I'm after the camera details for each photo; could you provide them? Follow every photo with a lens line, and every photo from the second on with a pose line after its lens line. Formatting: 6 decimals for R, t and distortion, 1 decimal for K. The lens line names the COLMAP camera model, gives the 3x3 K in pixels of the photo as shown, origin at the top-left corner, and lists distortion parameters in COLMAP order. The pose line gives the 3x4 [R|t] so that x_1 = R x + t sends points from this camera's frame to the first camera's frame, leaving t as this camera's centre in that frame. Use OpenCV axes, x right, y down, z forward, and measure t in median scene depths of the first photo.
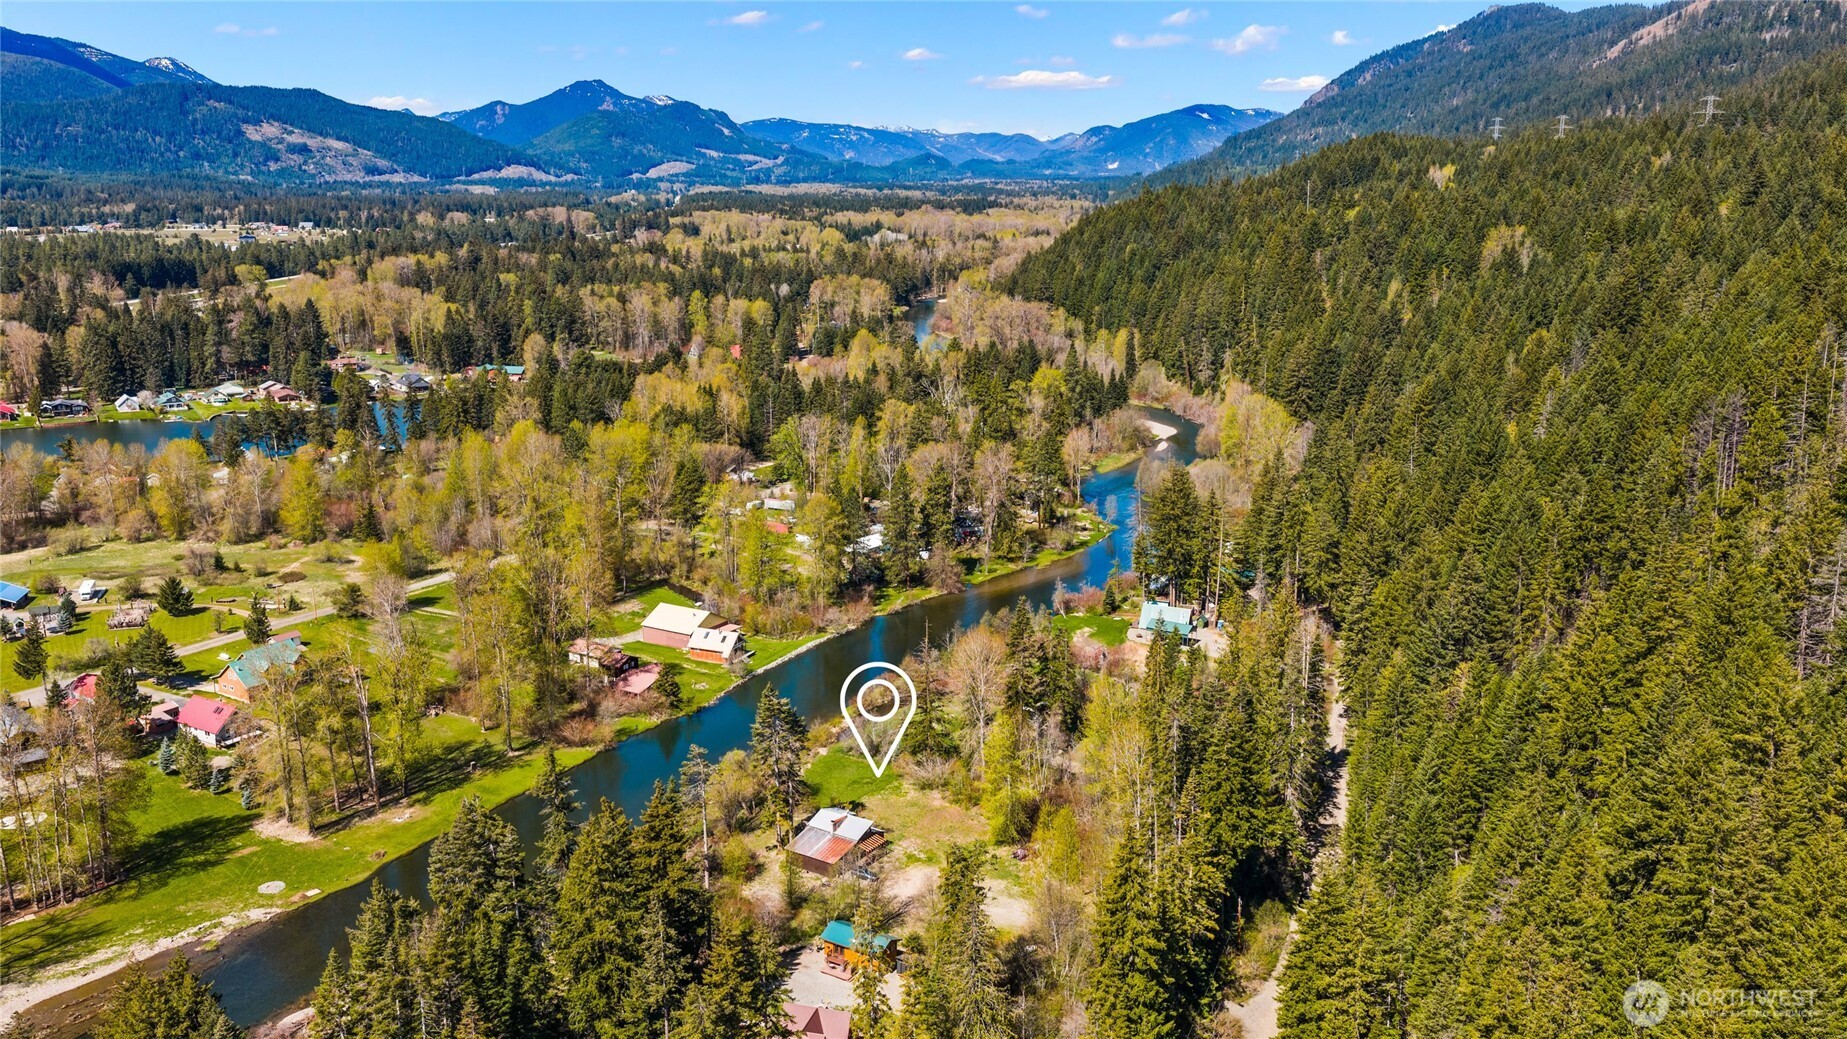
lens RADIAL K [[1502.6, 0, 923.5], [0, 1502.6, 519.5], [0, 0, 1]] dist [0.050652, -0.078359]
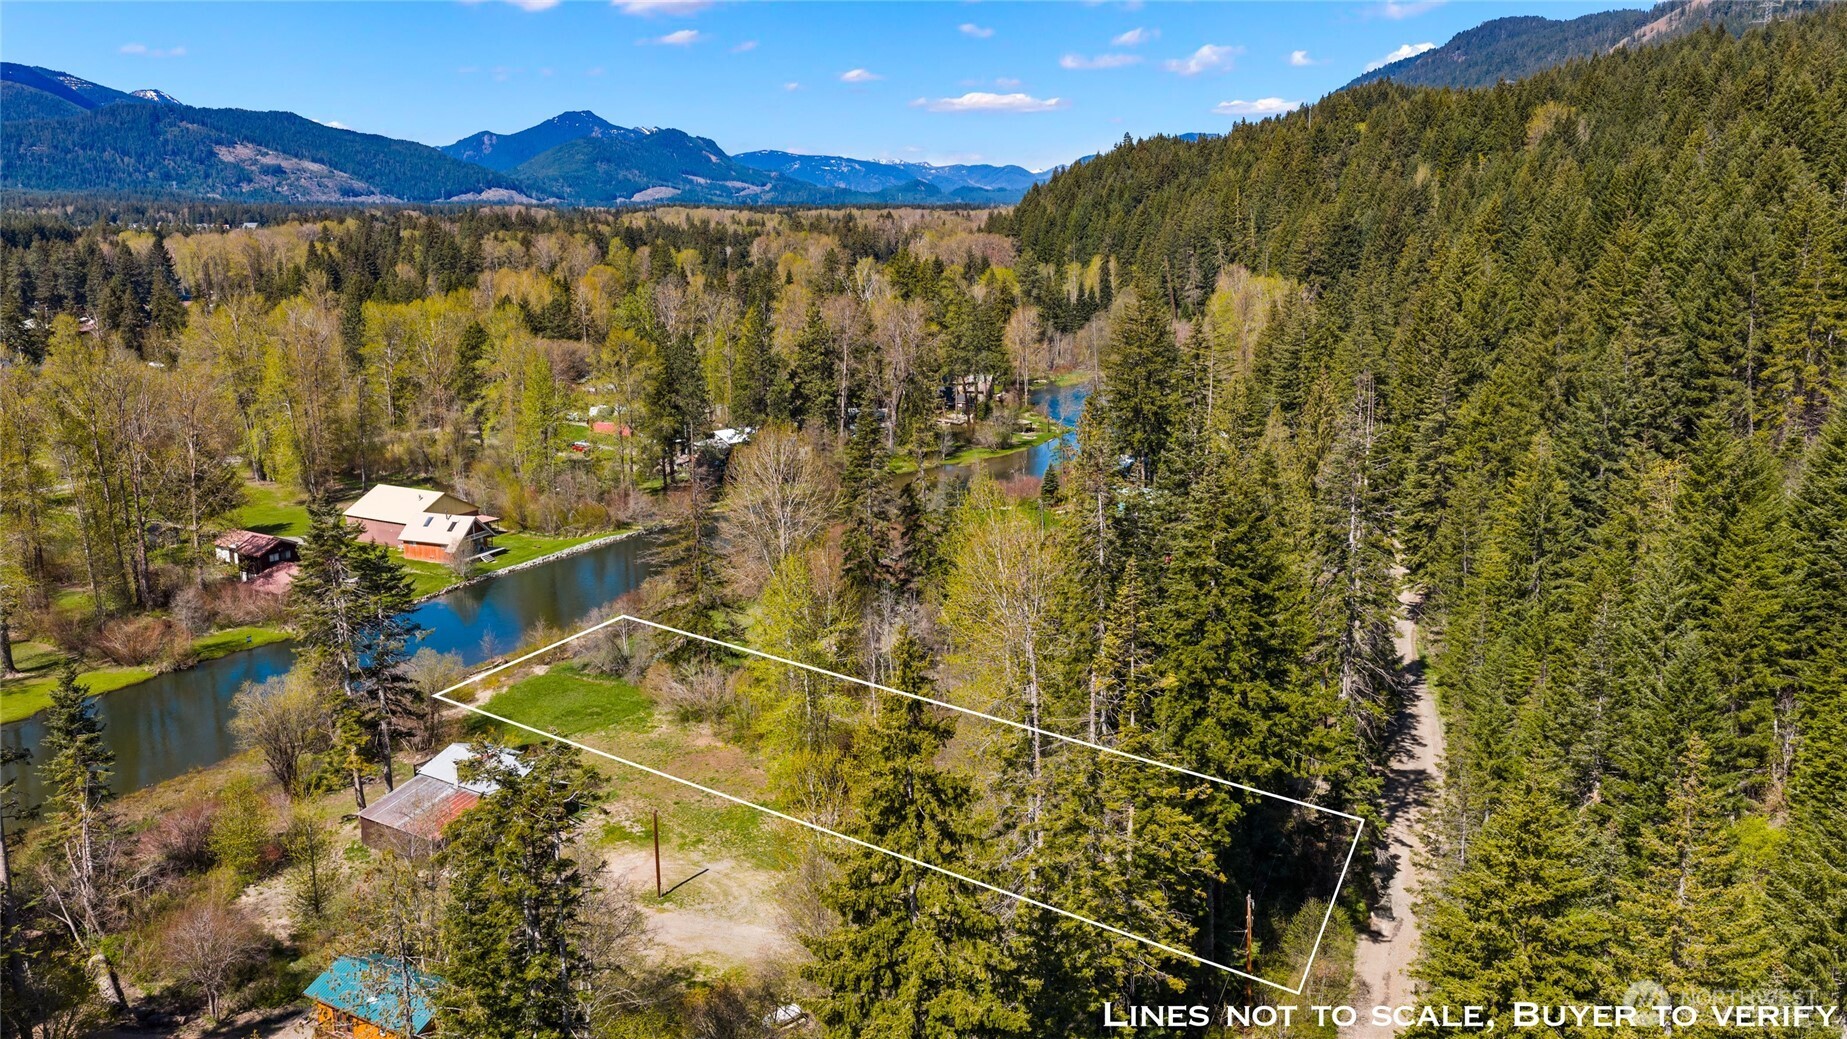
lens RADIAL K [[1488.0, 0, 927.6], [0, 1488.0, 516.7], [0, 0, 1]] dist [0.021051, -0.010933]
pose [[0.999978, -0.005839, 0.003209, 0.083654], [0.005928, 0.999572, -0.028642, 0.111107], [-0.003041, 0.028660, 0.999585, 0.409535]]
